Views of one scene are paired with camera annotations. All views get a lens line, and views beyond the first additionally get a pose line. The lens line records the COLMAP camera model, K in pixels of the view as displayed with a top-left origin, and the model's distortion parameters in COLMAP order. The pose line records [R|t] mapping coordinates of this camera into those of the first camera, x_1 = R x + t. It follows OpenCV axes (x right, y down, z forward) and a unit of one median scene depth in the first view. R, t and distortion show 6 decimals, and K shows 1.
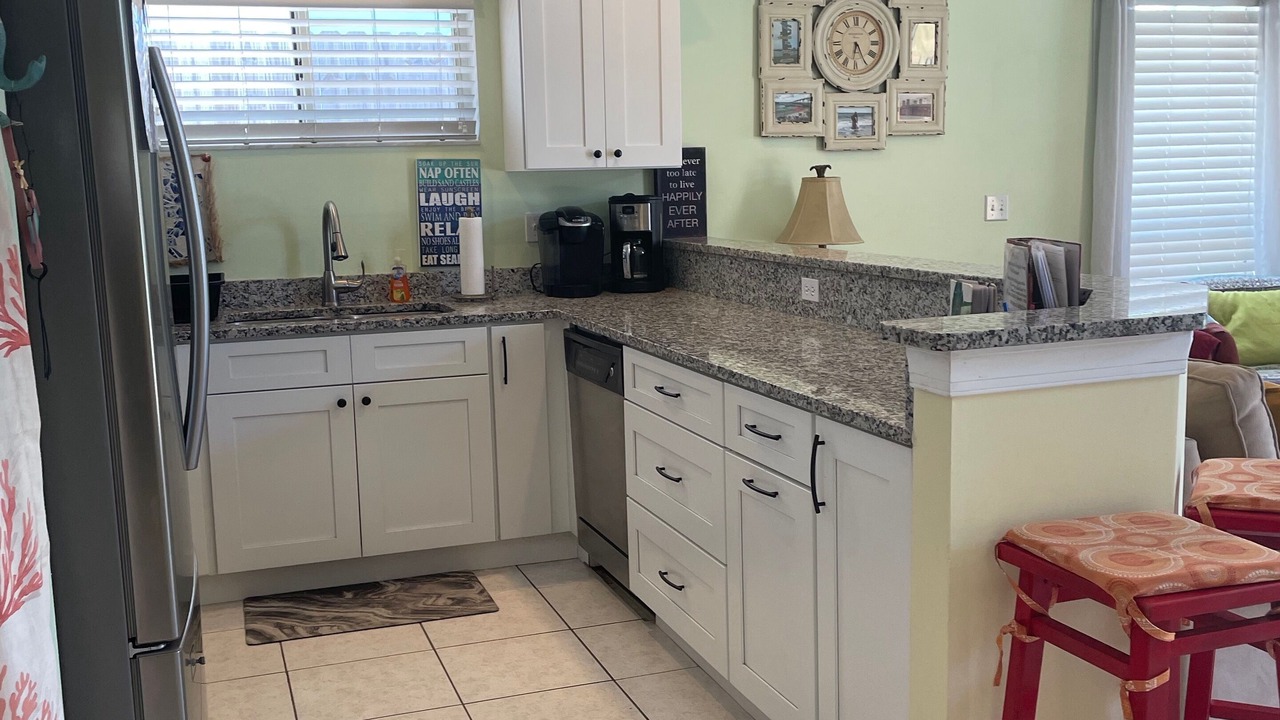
lens RADIAL K [[1281.8, 0, 642.6], [0, 1281.8, 371.7], [0, 0, 1]] dist [0.056583, 0.000000]
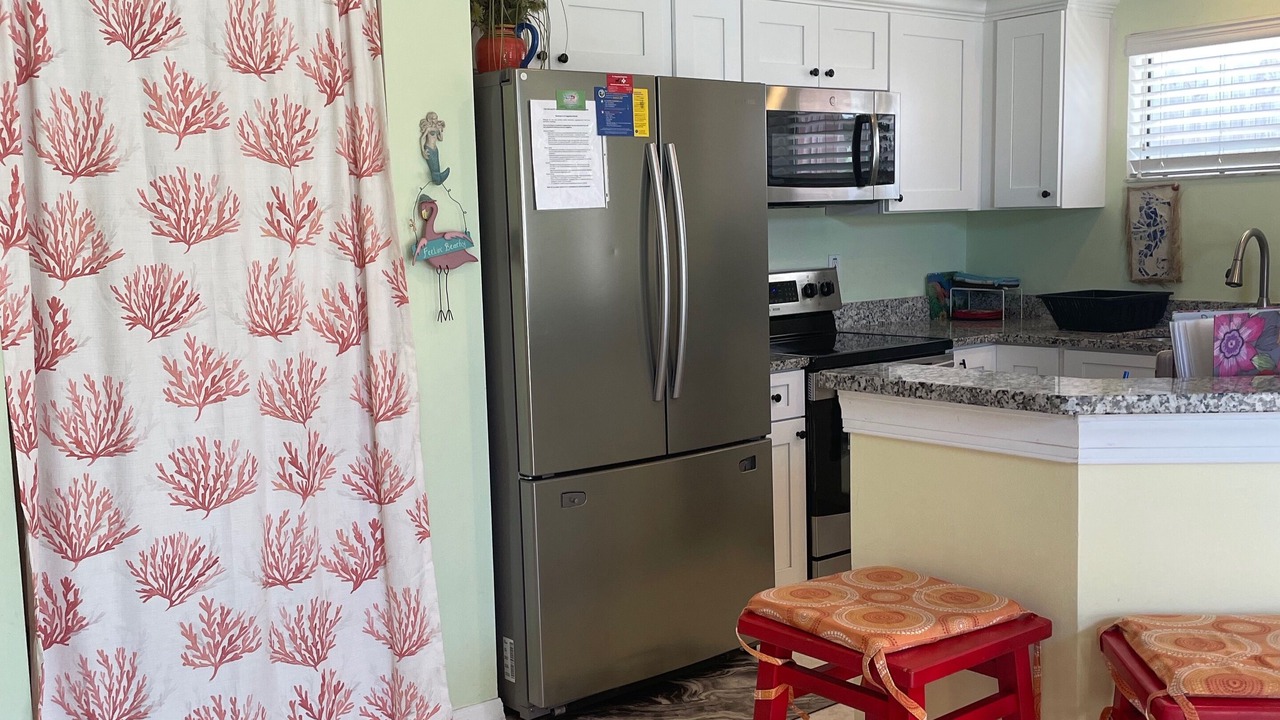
lens RADIAL K [[1281.8, 0, 638.0], [0, 1281.8, 368.1], [0, 0, 1]] dist [0.056583, 0.000000]
pose [[0.342889, 0.127022, -0.930748, 1.171735], [-0.130478, 0.987651, 0.086719, -0.104558], [0.930270, 0.091707, 0.355228, 0.416426]]
